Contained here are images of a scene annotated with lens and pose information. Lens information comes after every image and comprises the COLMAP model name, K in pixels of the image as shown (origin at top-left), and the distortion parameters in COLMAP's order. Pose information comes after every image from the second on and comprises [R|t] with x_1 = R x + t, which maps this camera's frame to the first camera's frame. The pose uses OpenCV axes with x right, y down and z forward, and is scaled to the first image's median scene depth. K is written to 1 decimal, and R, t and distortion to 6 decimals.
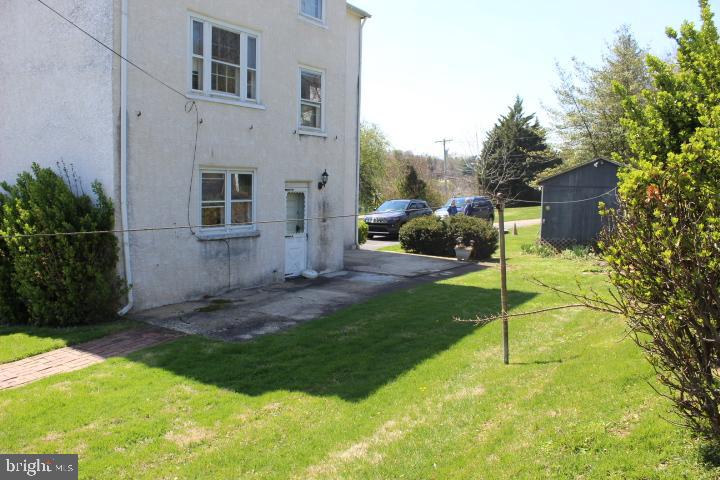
lens RADIAL K [[603.5, 0, 358.5], [0, 603.5, 249.1], [0, 0, 1]] dist [-0.192790, 0.179271]
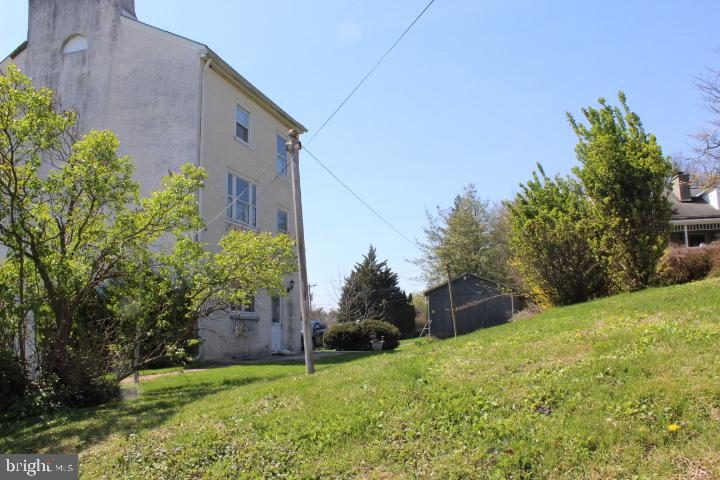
lens RADIAL K [[603.5, 0, 358.5], [0, 603.5, 249.1], [0, 0, 1]] dist [-0.192790, 0.179271]
pose [[0.966586, 0.002162, 0.256335, -0.207606], [0.063048, 0.967243, -0.245898, 0.123304], [-0.248470, 0.253843, 0.934787, -0.295240]]
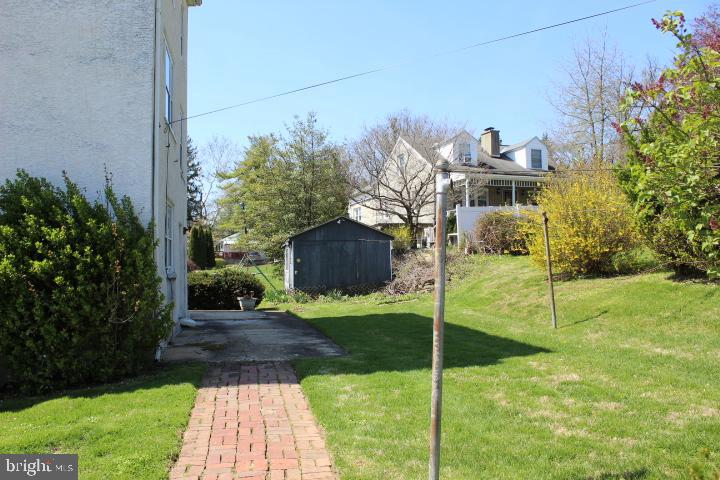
lens RADIAL K [[603.5, 0, 358.5], [0, 603.5, 249.1], [0, 0, 1]] dist [-0.192790, 0.179271]
pose [[0.713413, -0.002796, 0.700739, -0.413518], [0.101973, 0.989762, -0.099868, 0.036292], [-0.693285, 0.142703, 0.706394, 0.108570]]
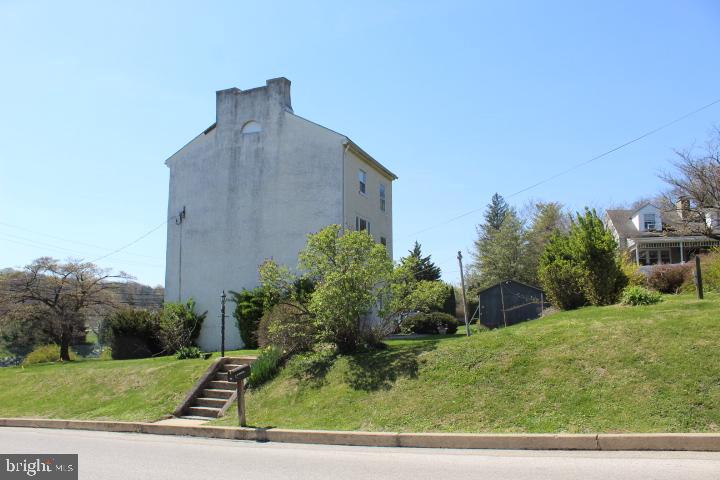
lens RADIAL K [[603.5, 0, 358.5], [0, 603.5, 249.1], [0, 0, 1]] dist [-0.192790, 0.179271]
pose [[0.979279, 0.010948, 0.202218, -0.447380], [0.036323, 0.972849, -0.228573, 0.169932], [-0.199230, 0.231182, 0.952293, -0.750372]]
